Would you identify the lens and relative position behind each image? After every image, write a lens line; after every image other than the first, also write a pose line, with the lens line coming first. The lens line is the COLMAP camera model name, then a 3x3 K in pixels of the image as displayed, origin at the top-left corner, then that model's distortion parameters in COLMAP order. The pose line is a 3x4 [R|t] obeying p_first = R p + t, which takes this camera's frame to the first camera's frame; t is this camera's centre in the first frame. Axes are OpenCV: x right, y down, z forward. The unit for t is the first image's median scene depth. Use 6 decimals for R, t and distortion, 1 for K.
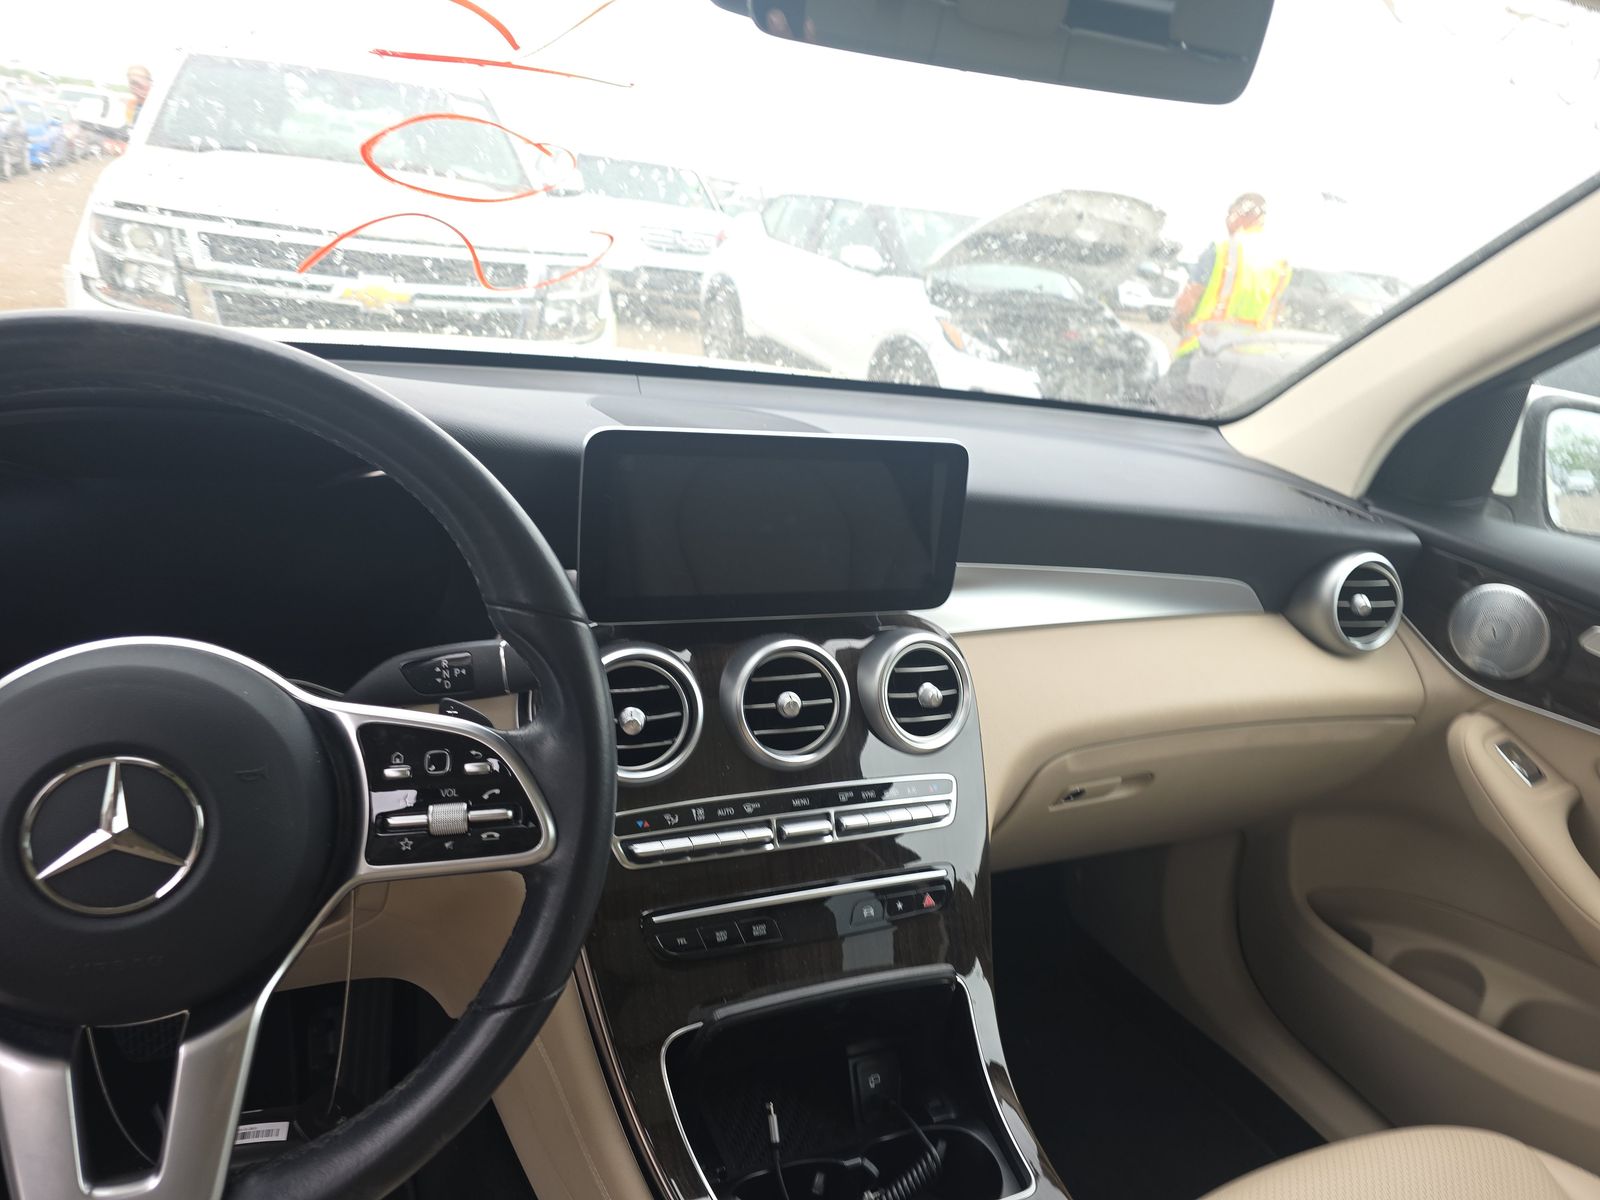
lens RADIAL K [[1085.7, 0, 800.0], [0, 1085.7, 600.0], [0, 0, 1]] dist [0.016855, 0.000854]
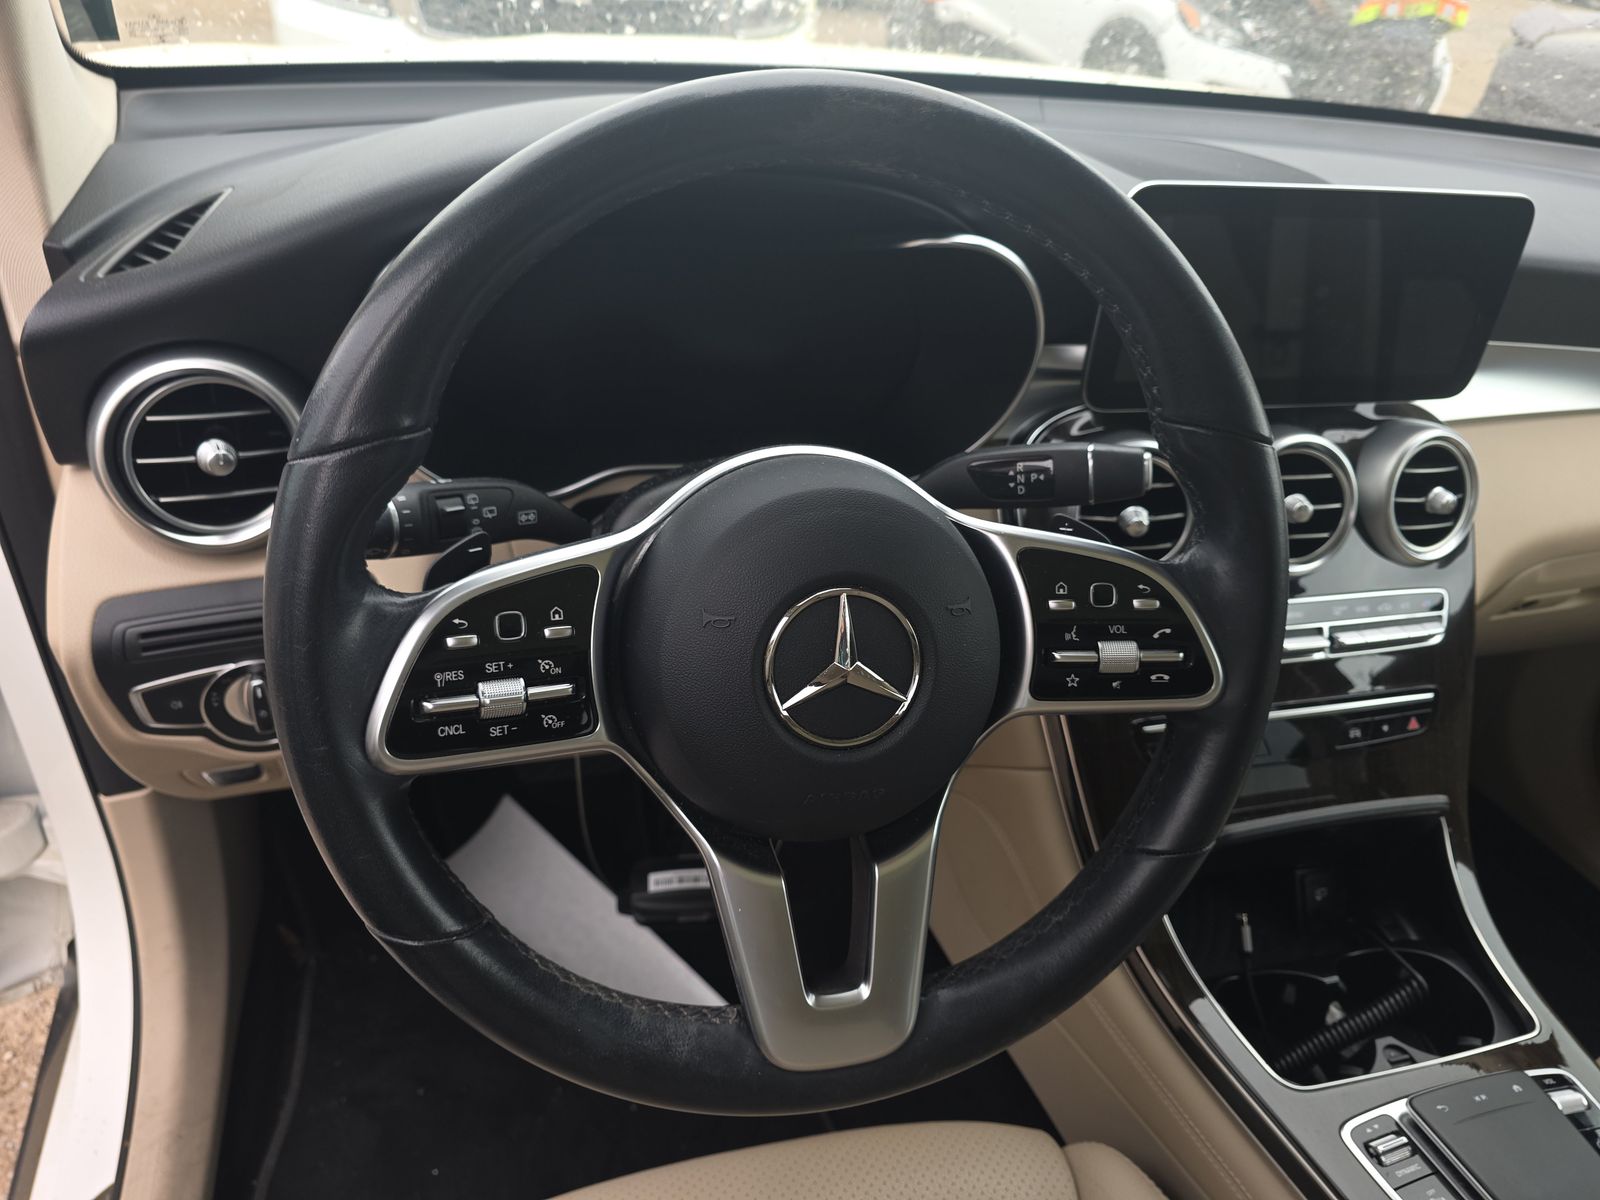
lens RADIAL K [[1116.1, 0, 800.0], [0, 1116.1, 600.0], [0, 0, 1]] dist [-0.002418, 0.003780]
pose [[0.985982, 0.065399, -0.153500, -0.286278], [-0.027109, 0.970548, 0.239377, -0.041760], [0.164634, -0.231860, 0.958716, 0.038957]]
